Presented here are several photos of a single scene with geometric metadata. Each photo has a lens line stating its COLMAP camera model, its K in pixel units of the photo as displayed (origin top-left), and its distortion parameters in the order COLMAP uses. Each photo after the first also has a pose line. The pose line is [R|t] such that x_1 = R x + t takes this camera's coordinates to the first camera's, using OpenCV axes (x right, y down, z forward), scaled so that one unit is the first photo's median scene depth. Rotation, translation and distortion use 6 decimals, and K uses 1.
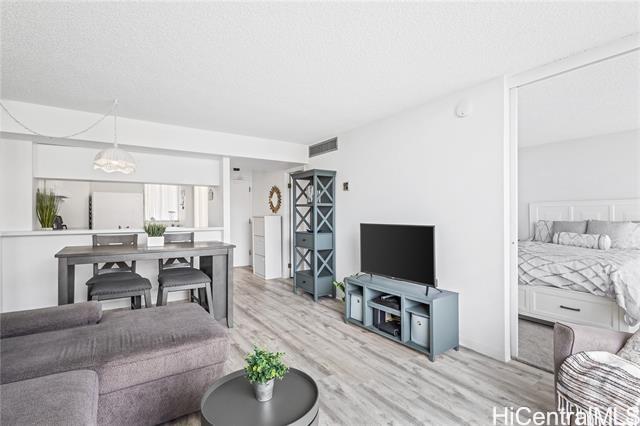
lens RADIAL K [[297.8, 0, 324.2], [0, 297.8, 210.0], [0, 0, 1]] dist [0.003612, -0.000839]
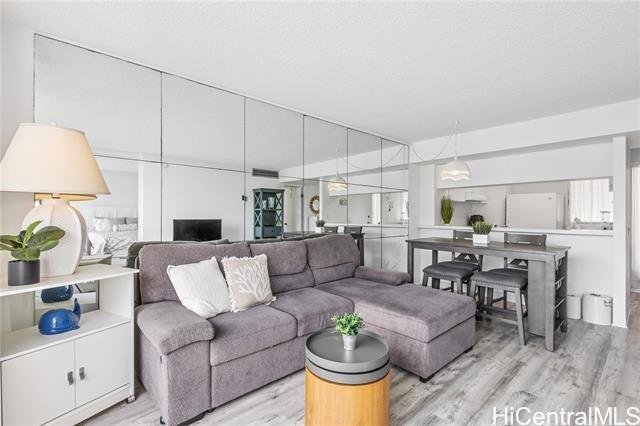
lens RADIAL K [[297.8, 0, 318.4], [0, 297.8, 212.2], [0, 0, 1]] dist [0.003612, -0.000839]
pose [[0.148684, -0.000184, -0.988885, 0.408106], [0.008915, 0.999960, 0.001154, -0.000319], [0.988845, -0.008987, 0.148679, 0.233546]]
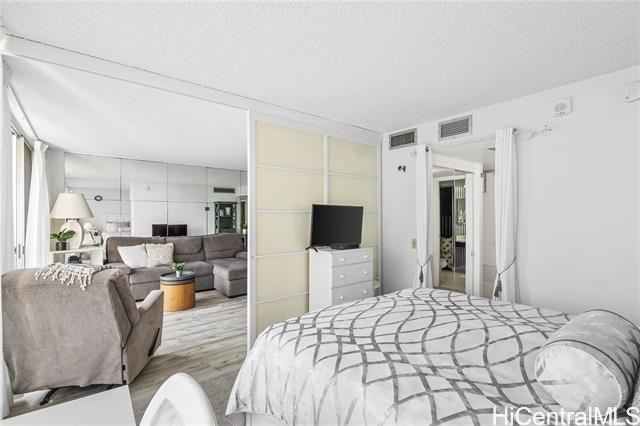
lens RADIAL K [[297.8, 0, 324.9], [0, 297.8, 210.7], [0, 0, 1]] dist [0.003612, -0.000839]
pose [[0.101025, -0.006483, -0.994863, 1.483483], [0.013852, 0.999891, -0.005109, -0.055666], [0.994787, -0.013265, 0.101104, 0.999219]]
